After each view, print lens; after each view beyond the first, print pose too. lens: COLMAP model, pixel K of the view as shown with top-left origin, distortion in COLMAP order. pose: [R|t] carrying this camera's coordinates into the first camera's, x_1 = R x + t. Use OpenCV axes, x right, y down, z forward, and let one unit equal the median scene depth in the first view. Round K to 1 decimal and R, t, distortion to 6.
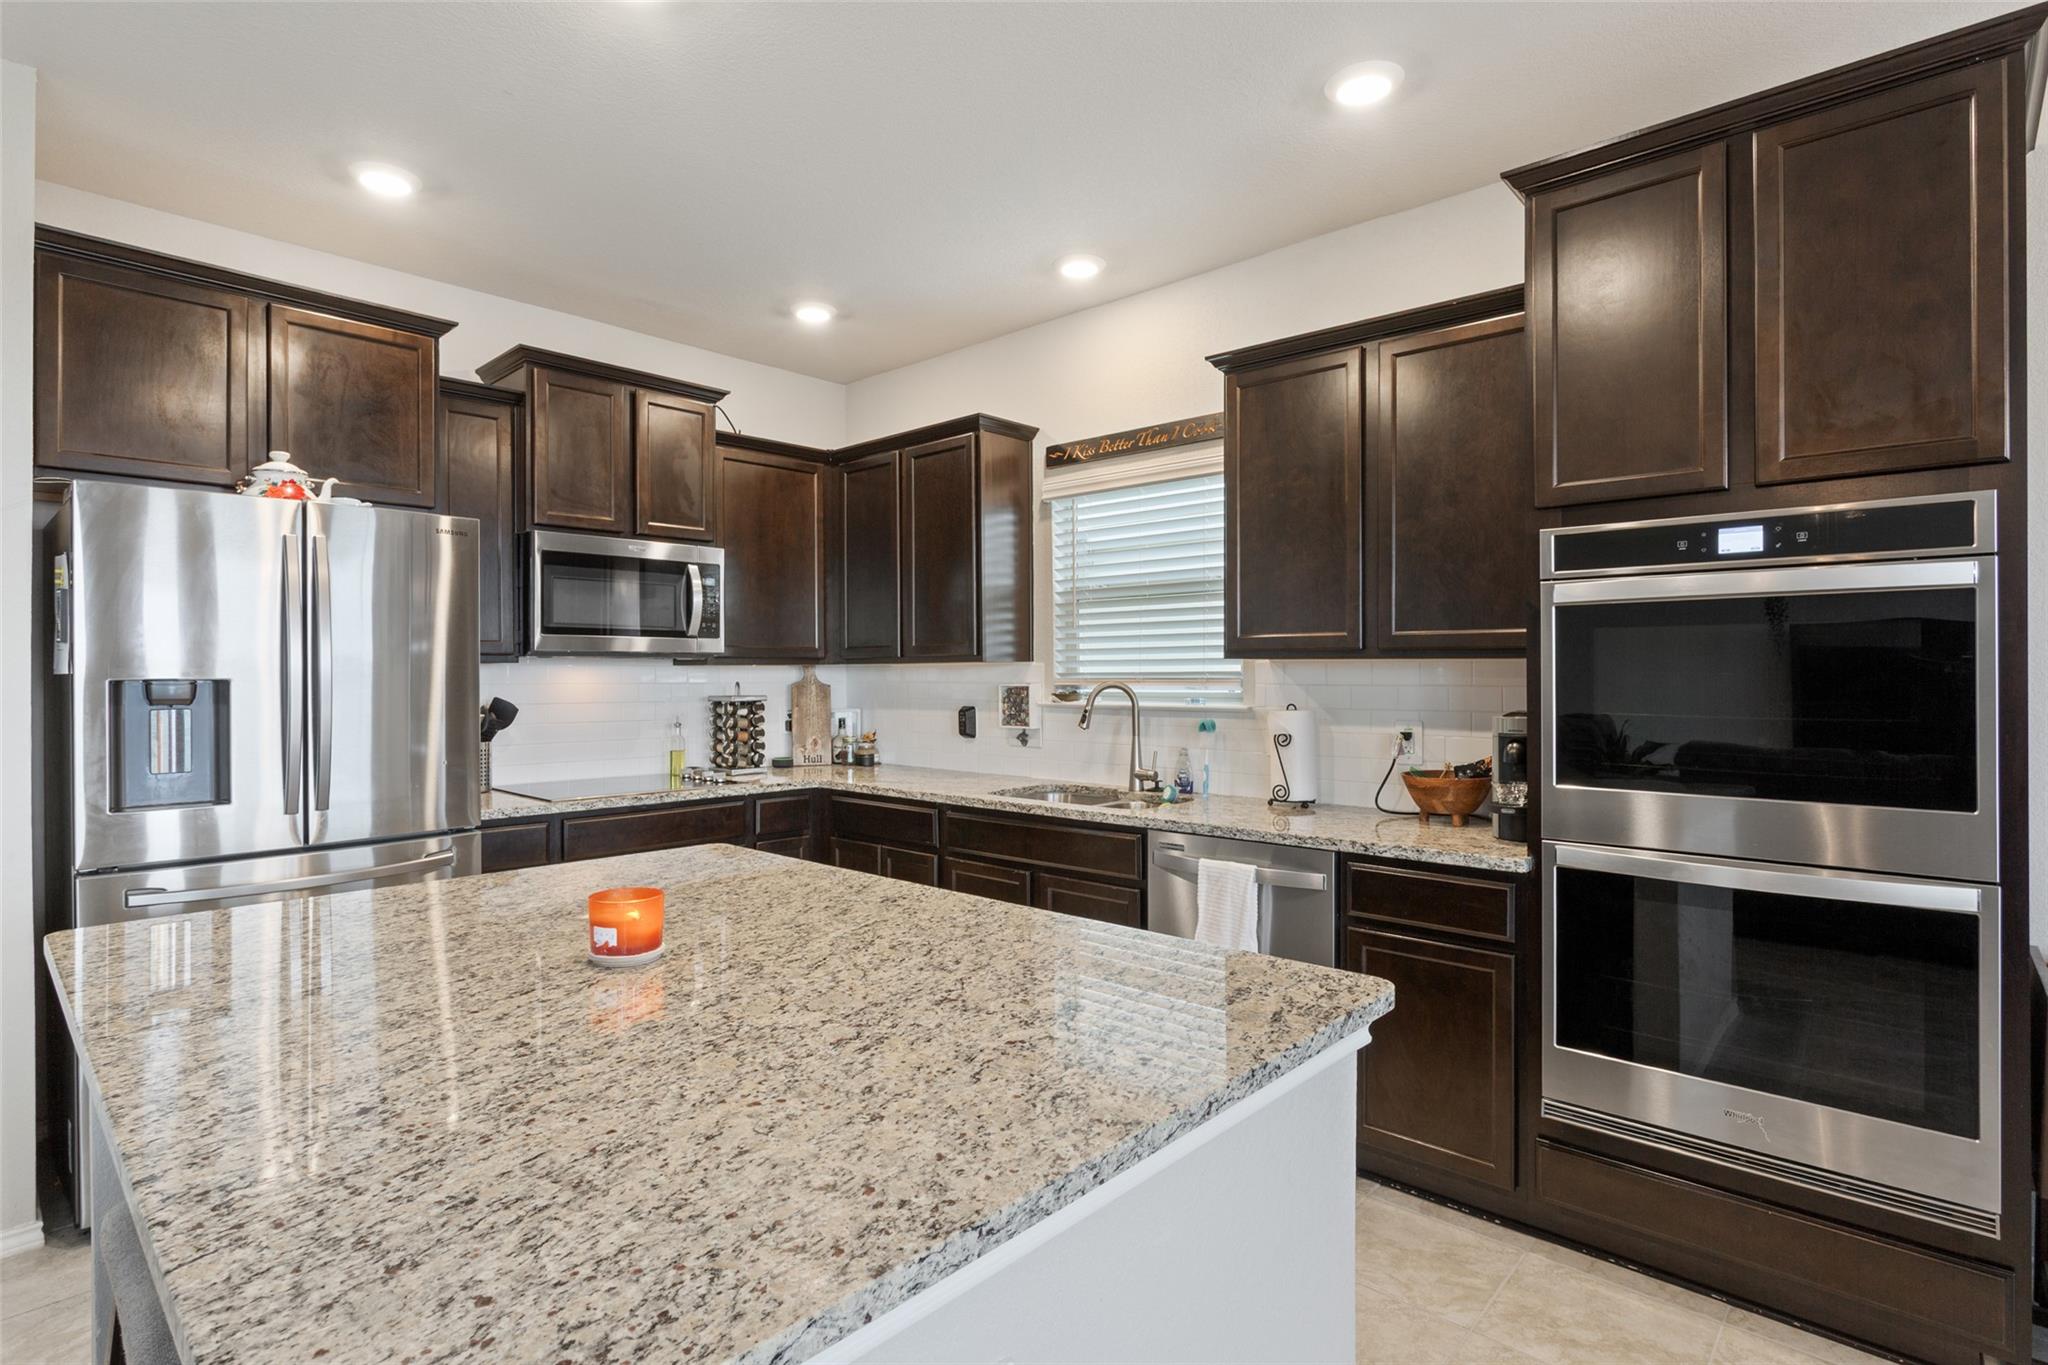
lens RADIAL K [[1018.8, 0, 1005.8], [0, 1018.8, 675.1], [0, 0, 1]] dist [-0.016941, 0.005629]
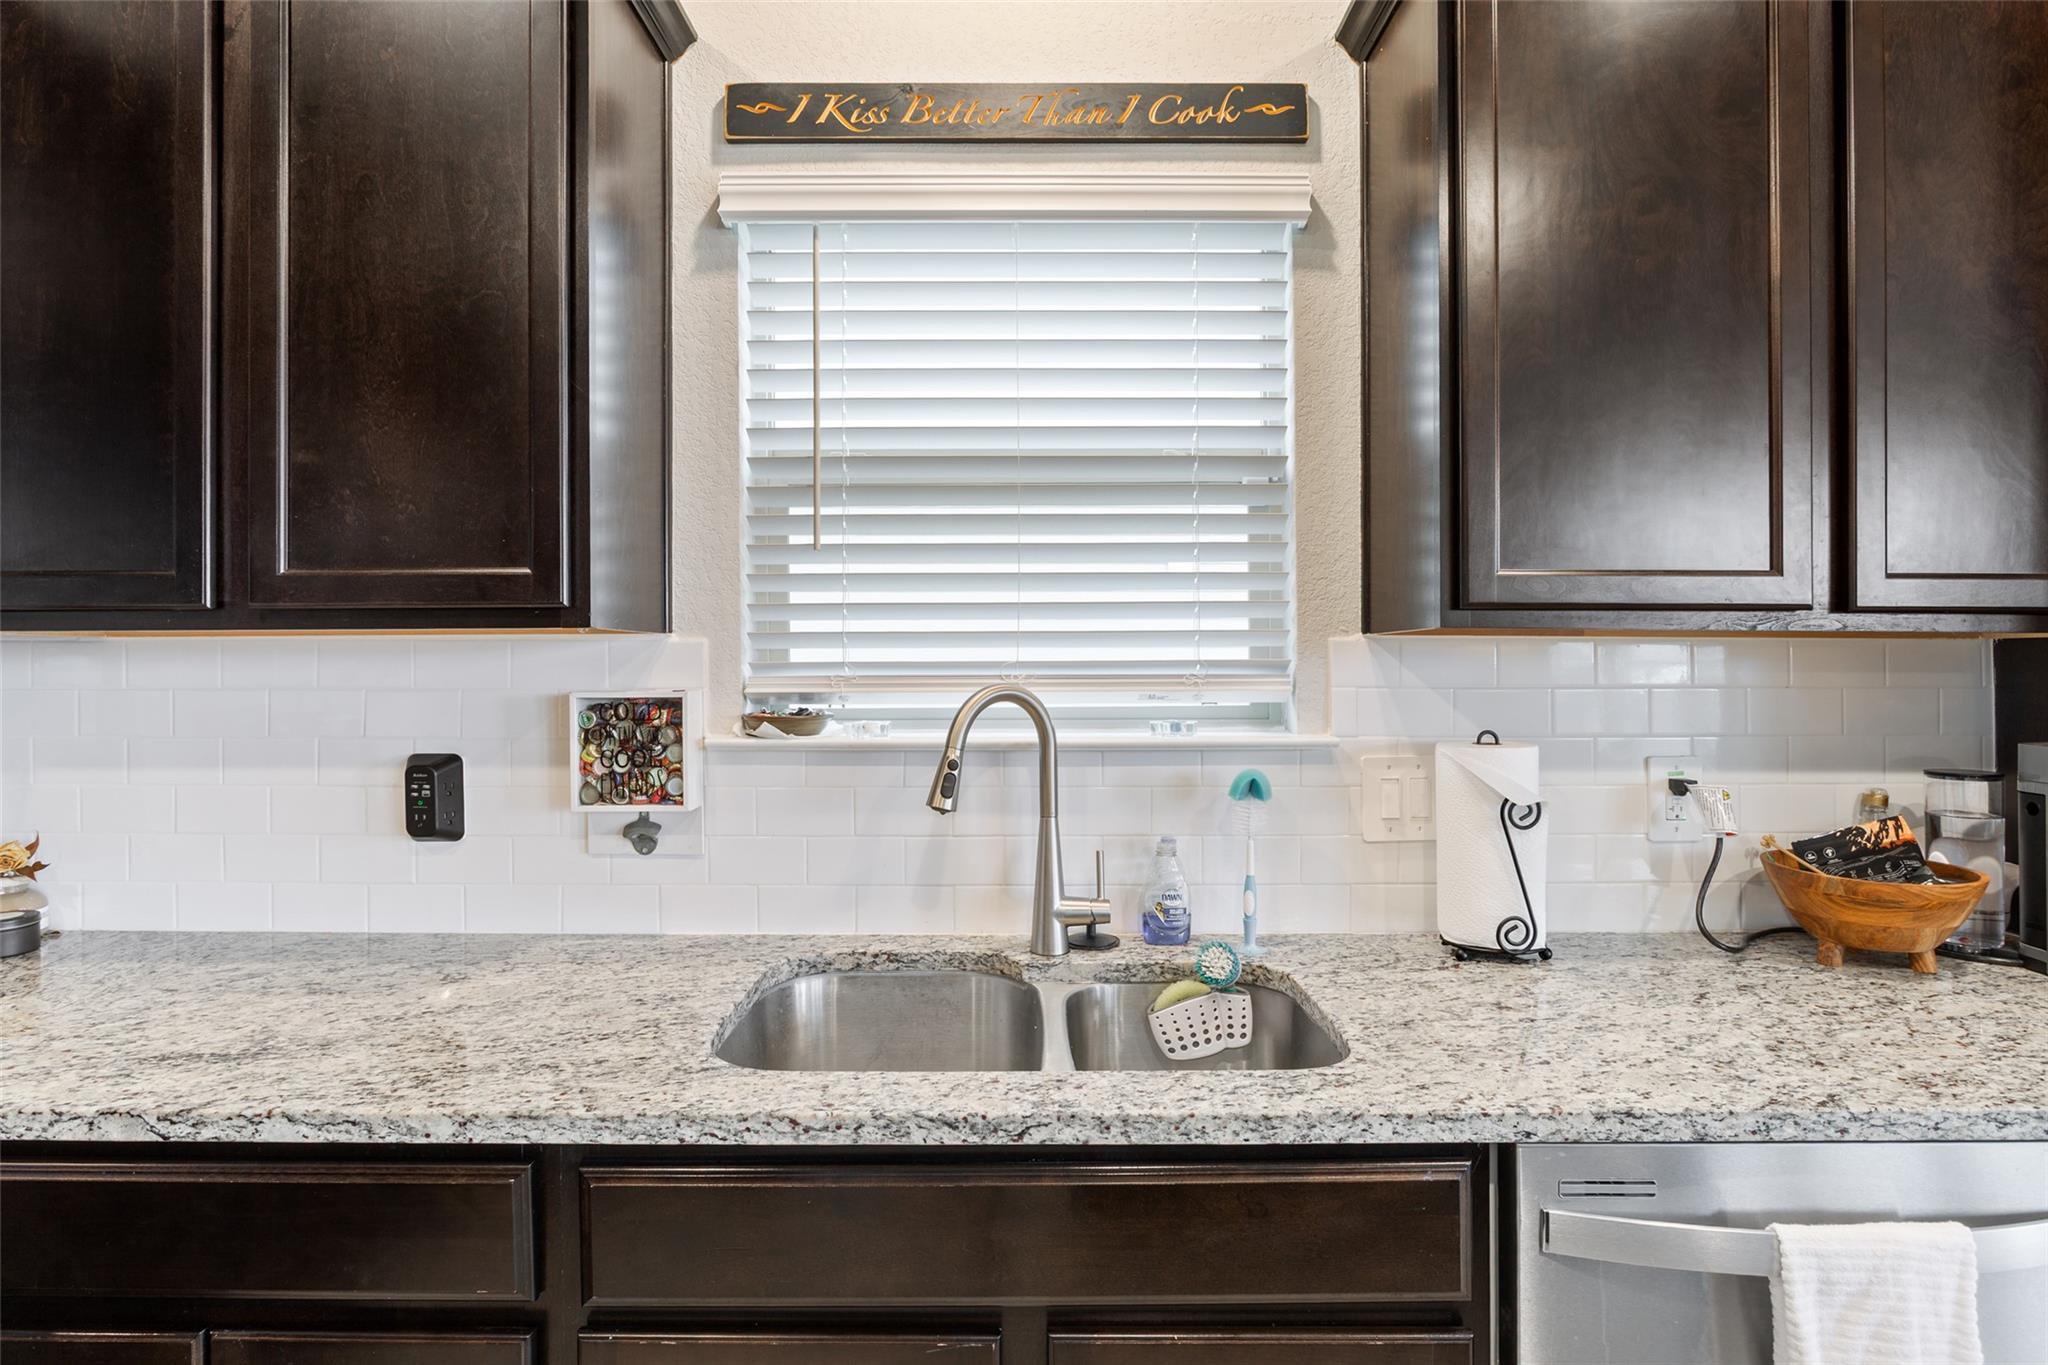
lens RADIAL K [[1018.8, 0, 1024.0], [0, 1018.8, 660.6], [0, 0, 1]] dist [-0.016941, 0.005629]
pose [[0.726430, 0.008511, 0.687188, -0.142216], [-0.000405, 0.999928, -0.011956, 0.002176], [-0.687241, 0.008407, 0.726381, 0.635761]]
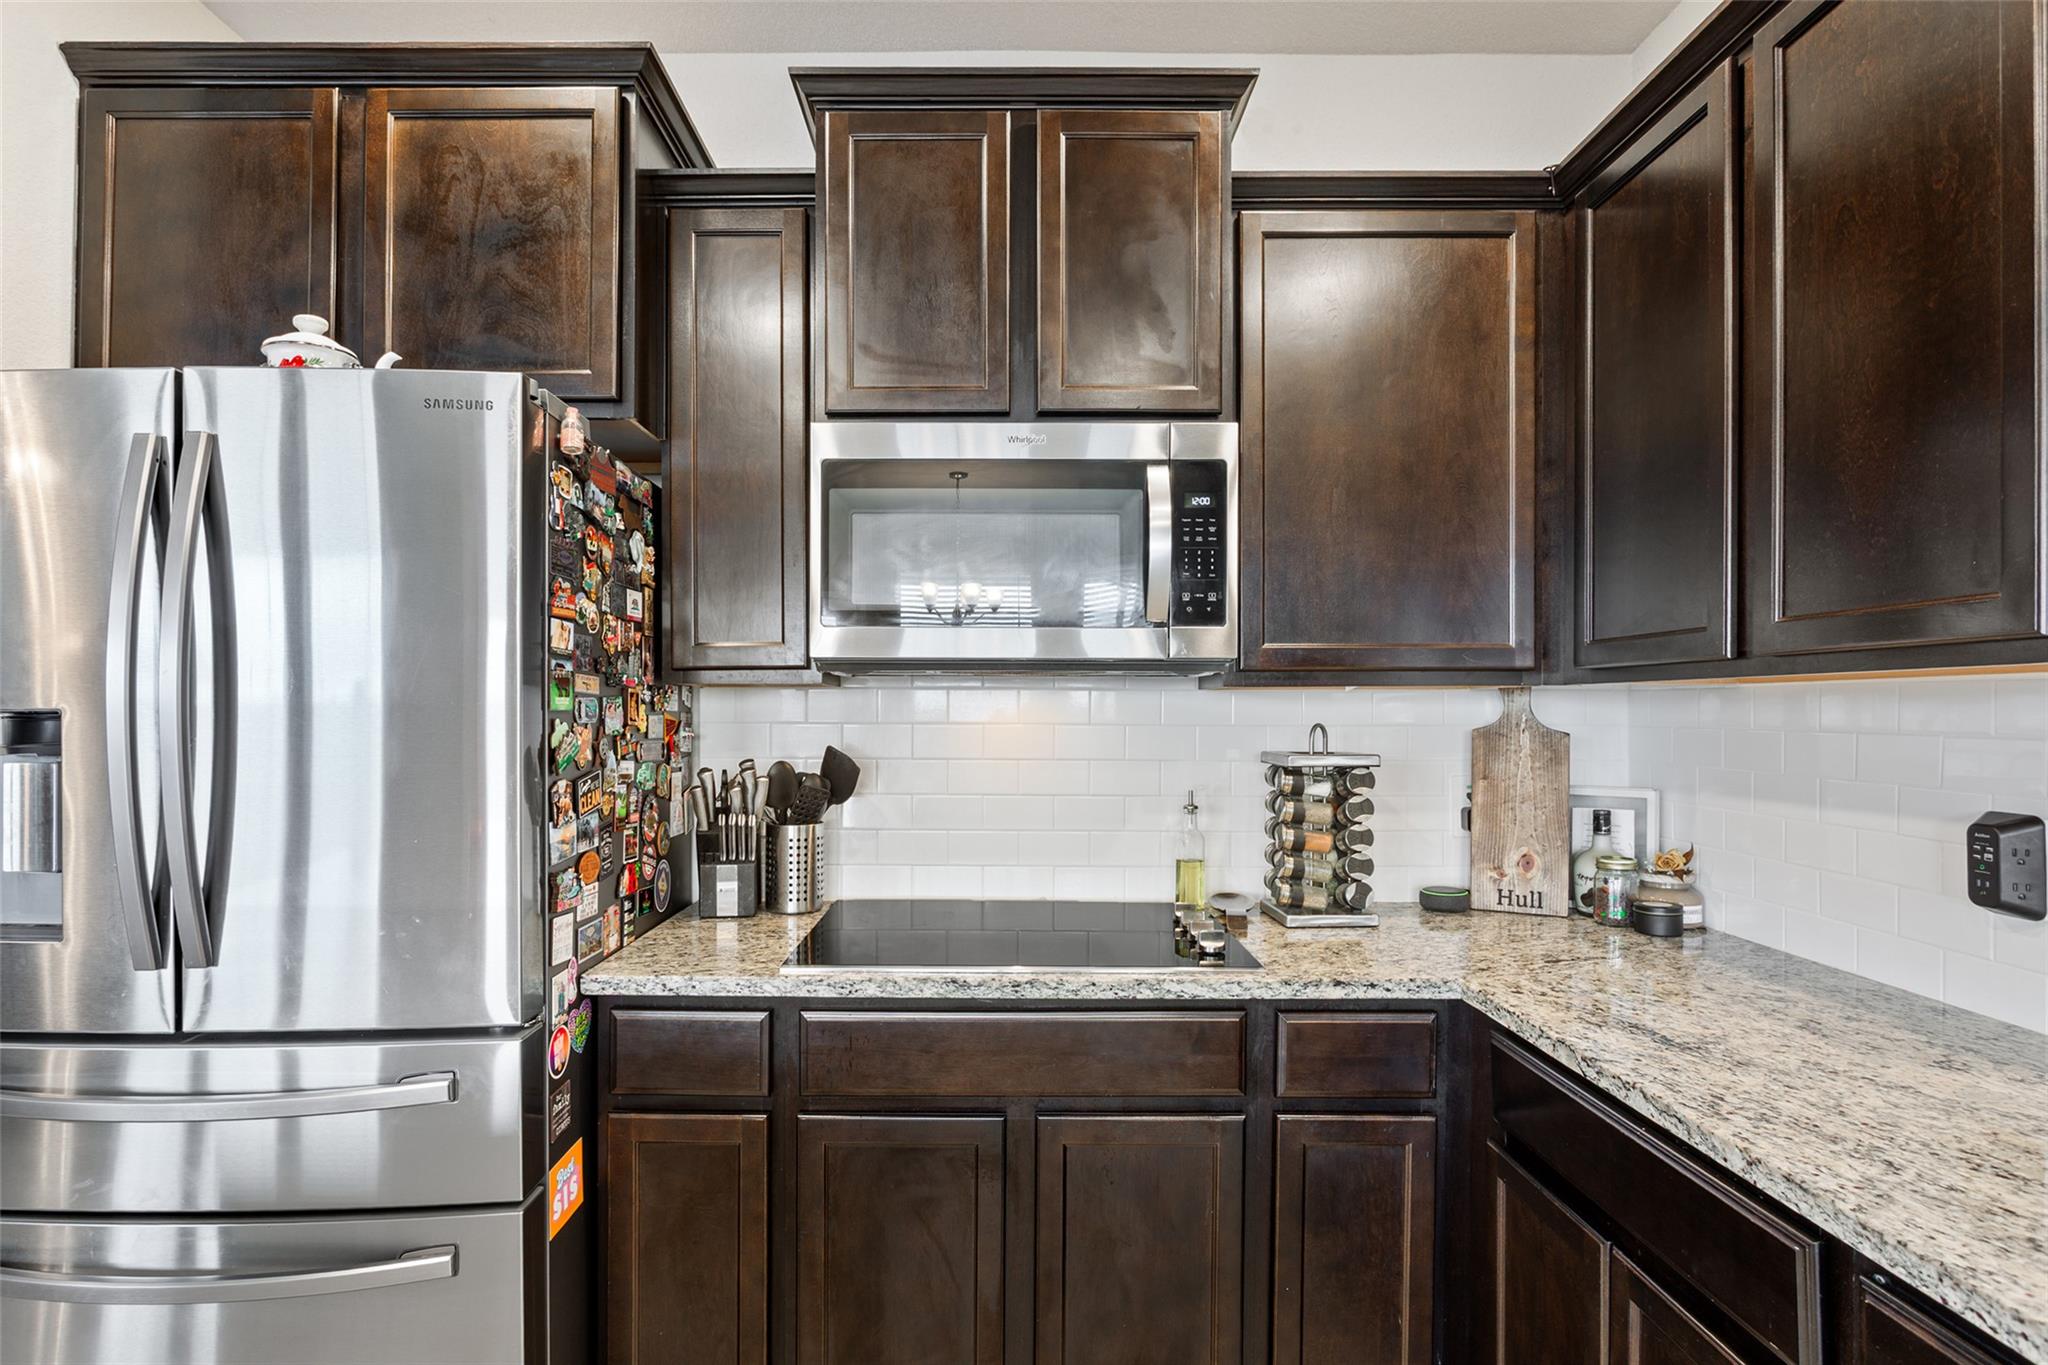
lens RADIAL K [[1018.8, 0, 972.4], [0, 1018.8, 709.6], [0, 0, 1]] dist [-0.016941, 0.005629]
pose [[0.670922, 0.002348, -0.741525, -0.024755], [-0.004739, 0.999988, -0.001122, 0.001694], [0.741513, 0.004267, 0.670925, 0.603017]]
